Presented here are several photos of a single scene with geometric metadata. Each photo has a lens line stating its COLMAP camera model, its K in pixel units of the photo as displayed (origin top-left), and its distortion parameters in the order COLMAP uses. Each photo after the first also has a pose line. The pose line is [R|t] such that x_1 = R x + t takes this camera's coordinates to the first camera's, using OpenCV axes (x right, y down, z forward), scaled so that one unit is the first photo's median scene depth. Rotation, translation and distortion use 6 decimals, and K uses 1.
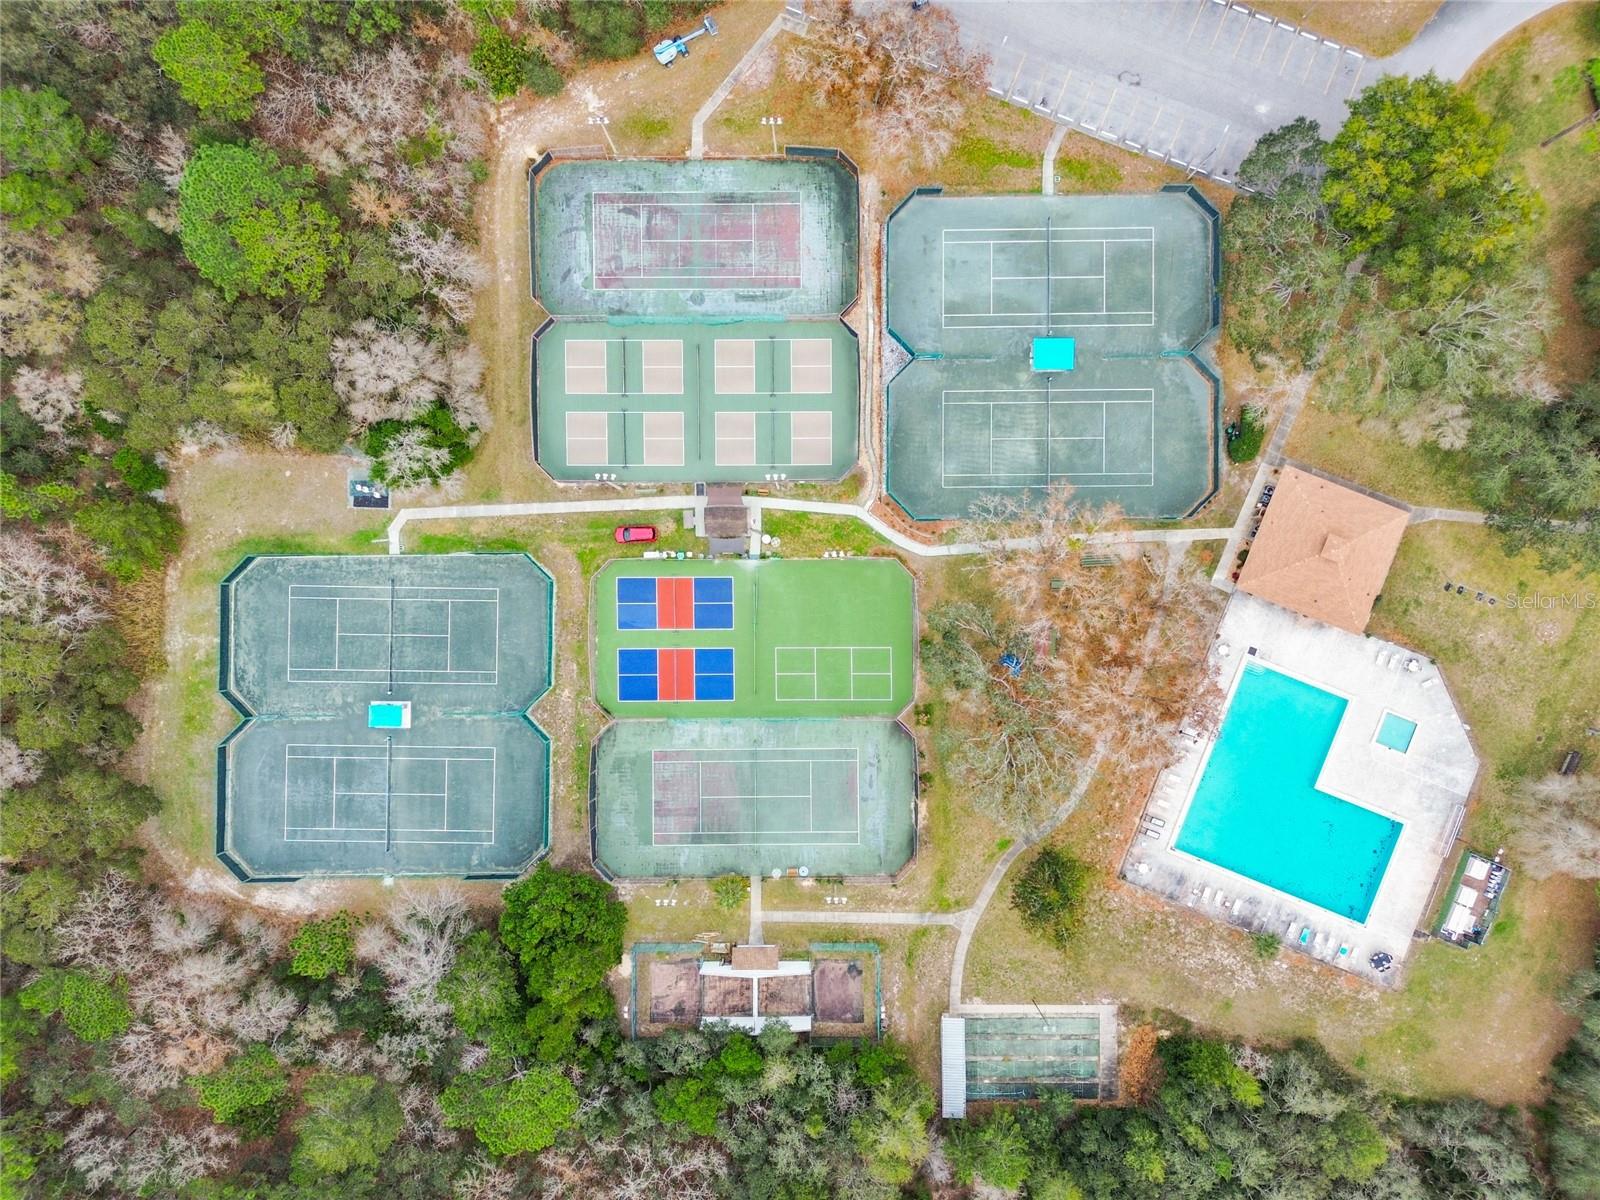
lens RADIAL K [[1135.3, 0, 800.0], [0, 1135.3, 600.0], [0, 0, 1]] dist [0.068538, -0.071109]
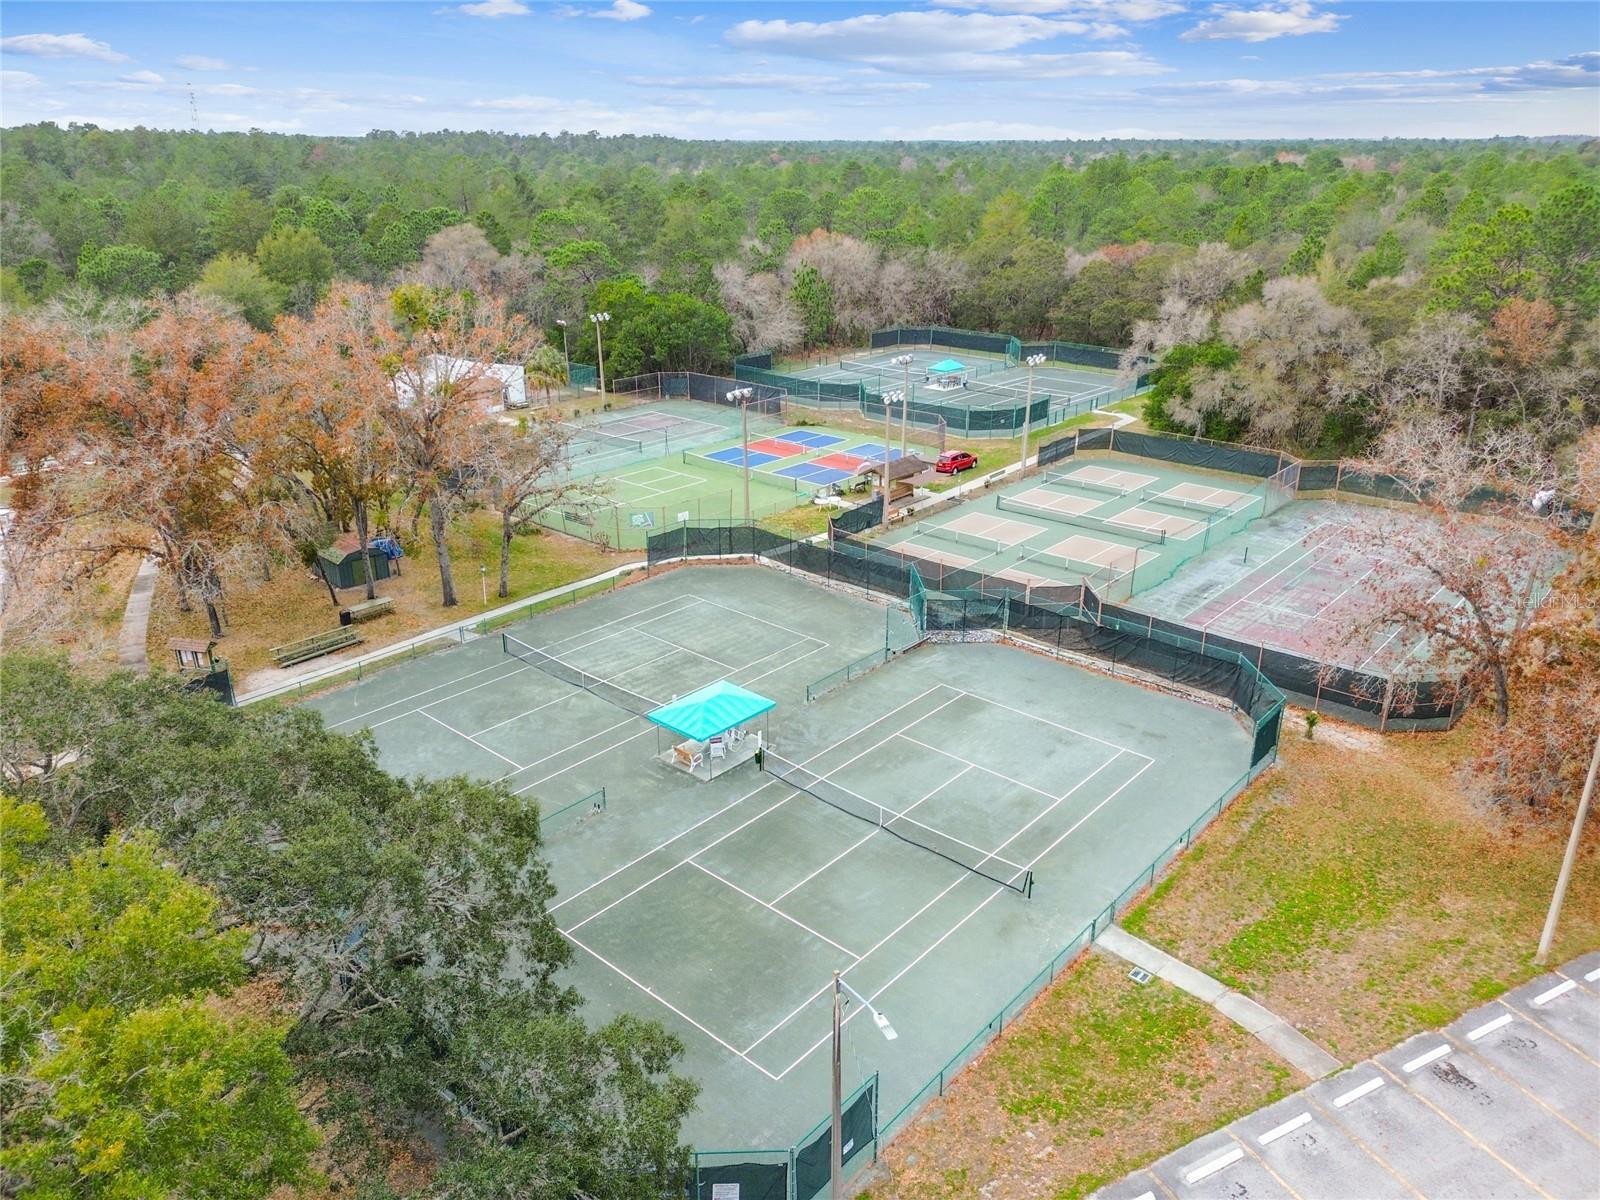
lens RADIAL K [[1135.3, 0, 800.0], [0, 1135.3, 600.0], [0, 0, 1]] dist [0.068538, -0.071109]
pose [[-0.667348, 0.284323, -0.688336, 0.446422], [-0.744744, -0.256425, 0.616118, -0.453691], [-0.001330, 0.923800, 0.382873, 0.806408]]
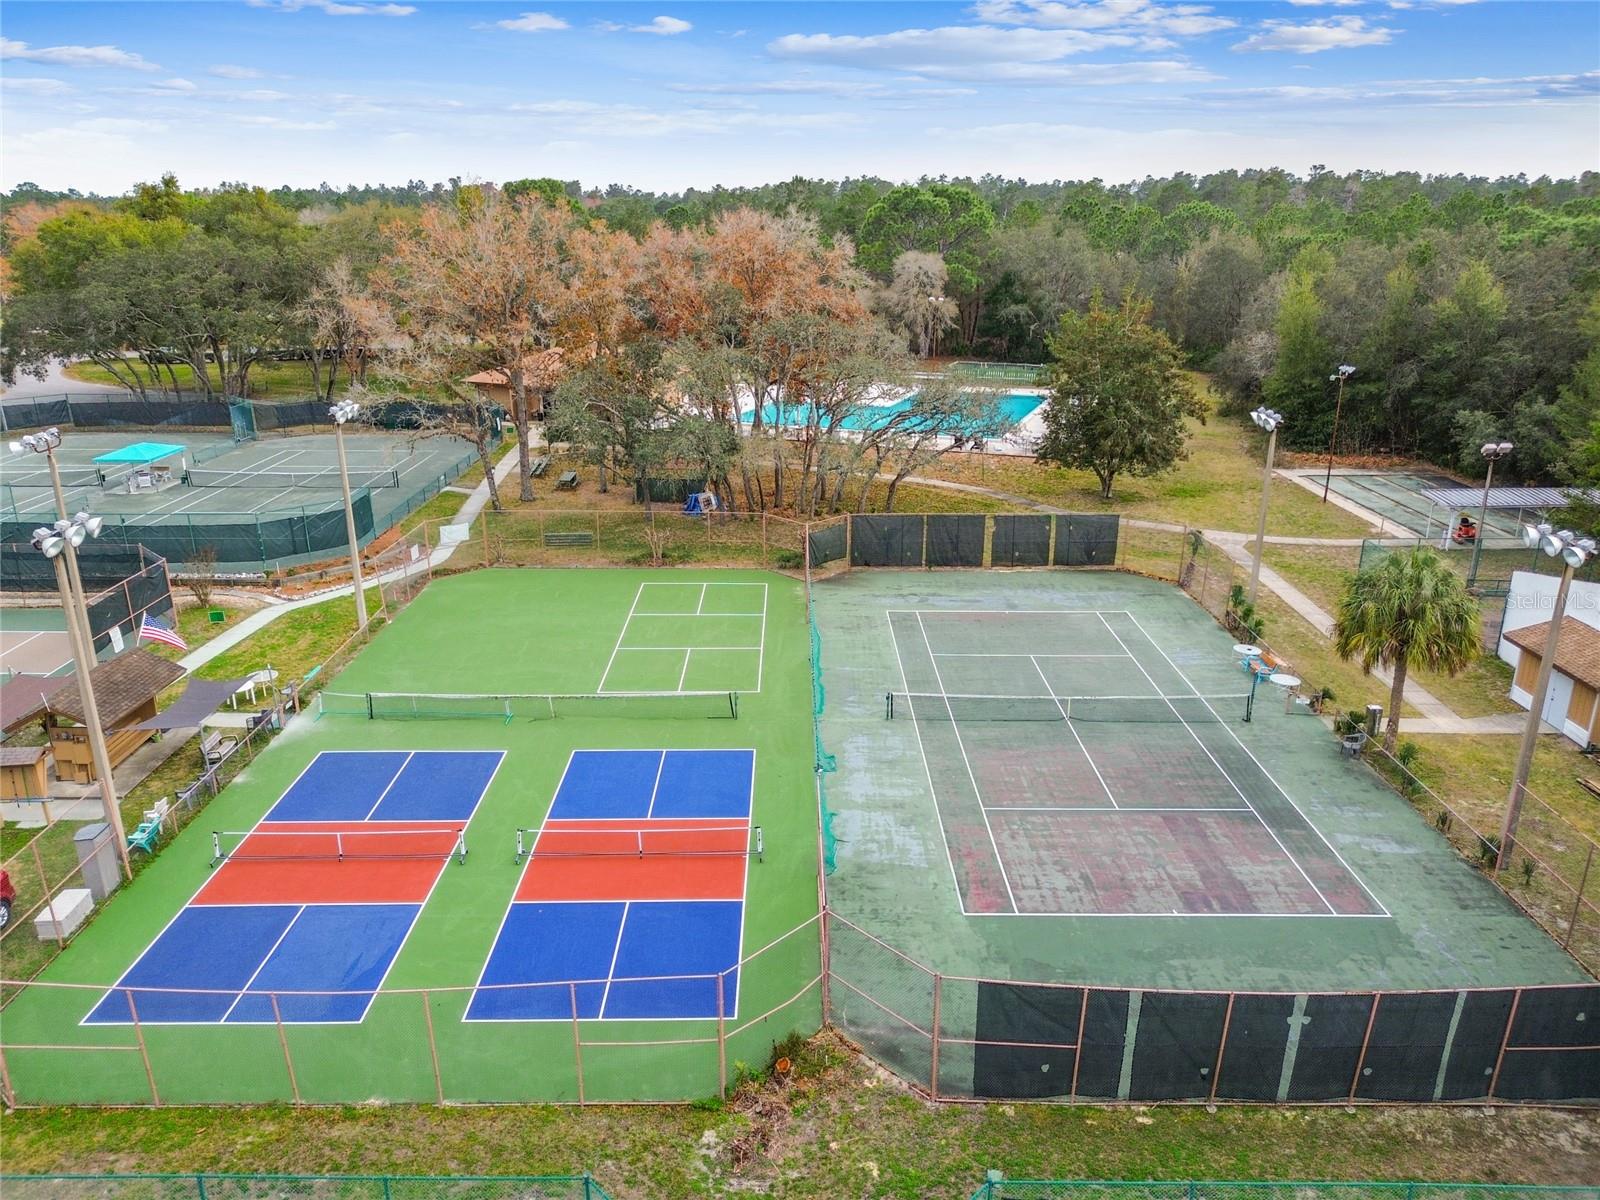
lens RADIAL K [[1122.9, 0, 800.0], [0, 1122.9, 600.0], [0, 0, 1]] dist [0.068529, -0.062374]
pose [[-0.003932, -0.311921, 0.950100, -0.321877], [0.999964, -0.008331, 0.001404, 0.101353], [0.007478, 0.950071, 0.311943, 0.881079]]
